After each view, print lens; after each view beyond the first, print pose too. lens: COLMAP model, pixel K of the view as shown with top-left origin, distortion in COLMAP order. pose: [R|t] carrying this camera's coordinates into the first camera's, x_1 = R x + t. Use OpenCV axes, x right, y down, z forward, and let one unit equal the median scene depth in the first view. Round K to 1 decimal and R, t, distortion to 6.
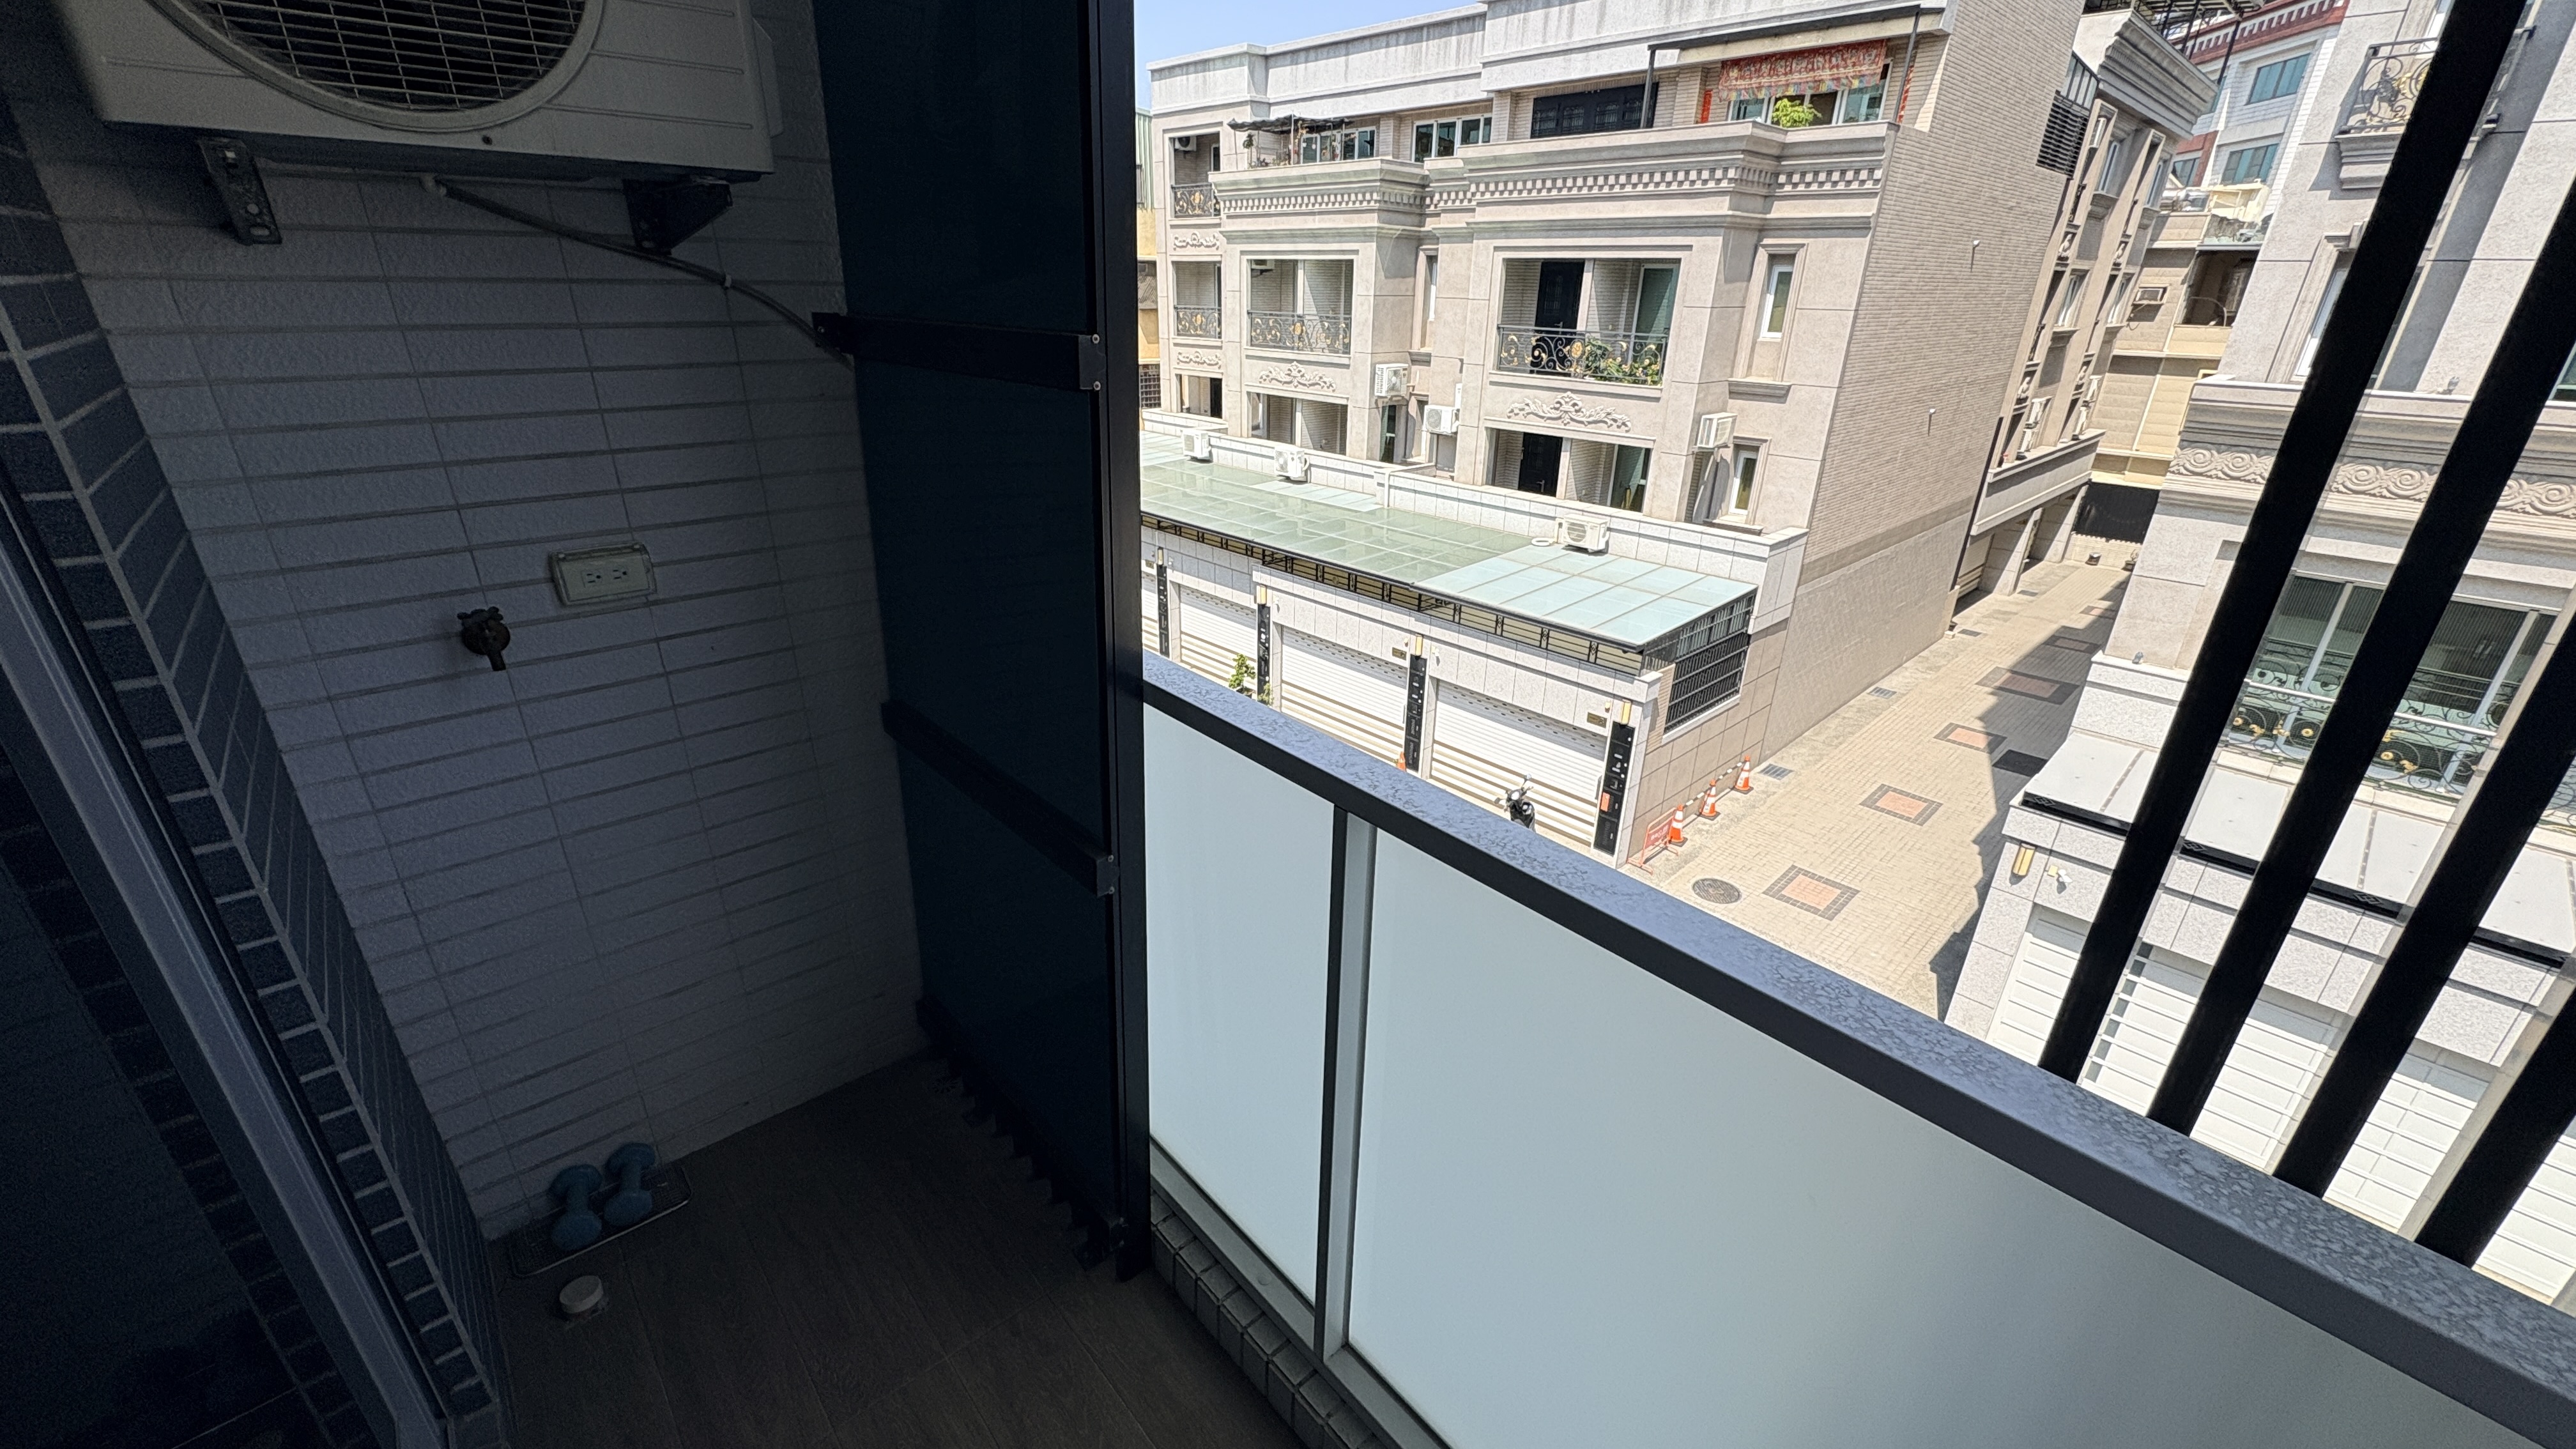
lens RADIAL K [[1011.6, 0, 1288.0], [0, 1011.6, 724.5], [0, 0, 1]] dist [-0.000743, -0.000130]
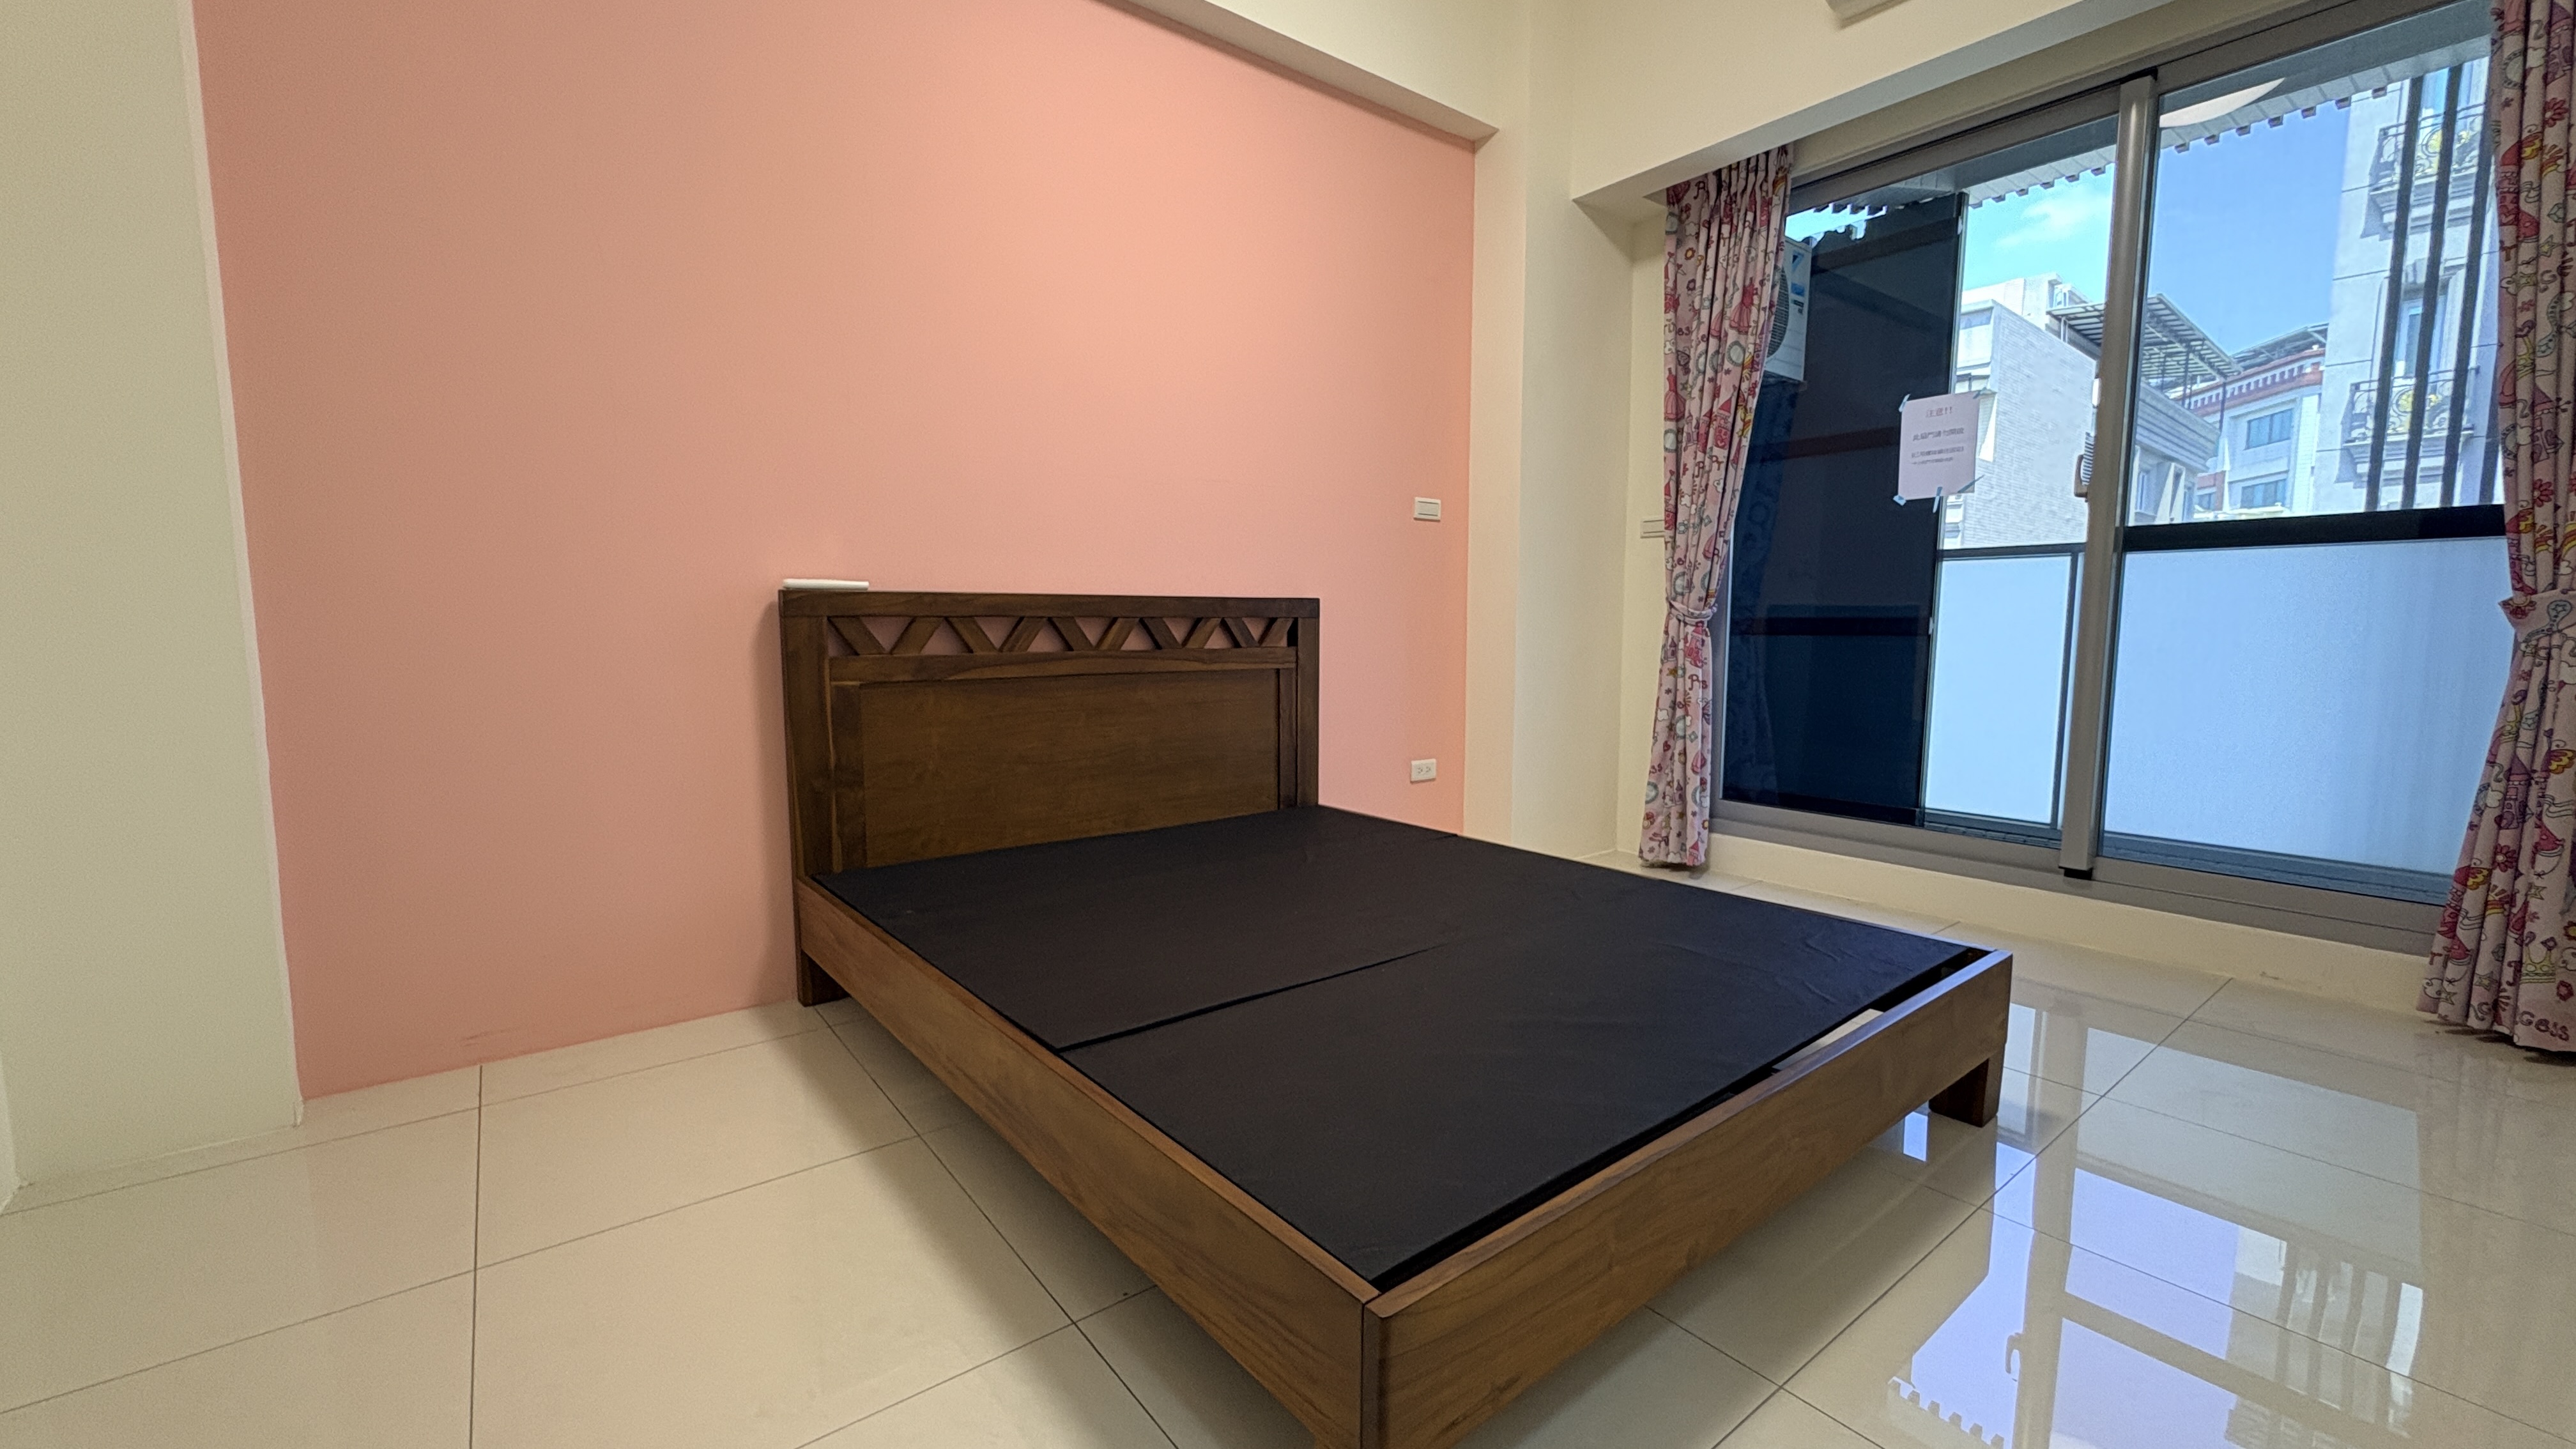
lens RADIAL K [[1027.6, 0, 1284.3], [0, 1027.6, 727.2], [0, 0, 1]] dist [-0.002934, -0.000562]
pose [[0.998496, -0.000429, -0.054816, -0.114686], [-0.016151, 0.953276, -0.301668, 0.082205], [0.052384, 0.302099, 0.951836, -0.098436]]
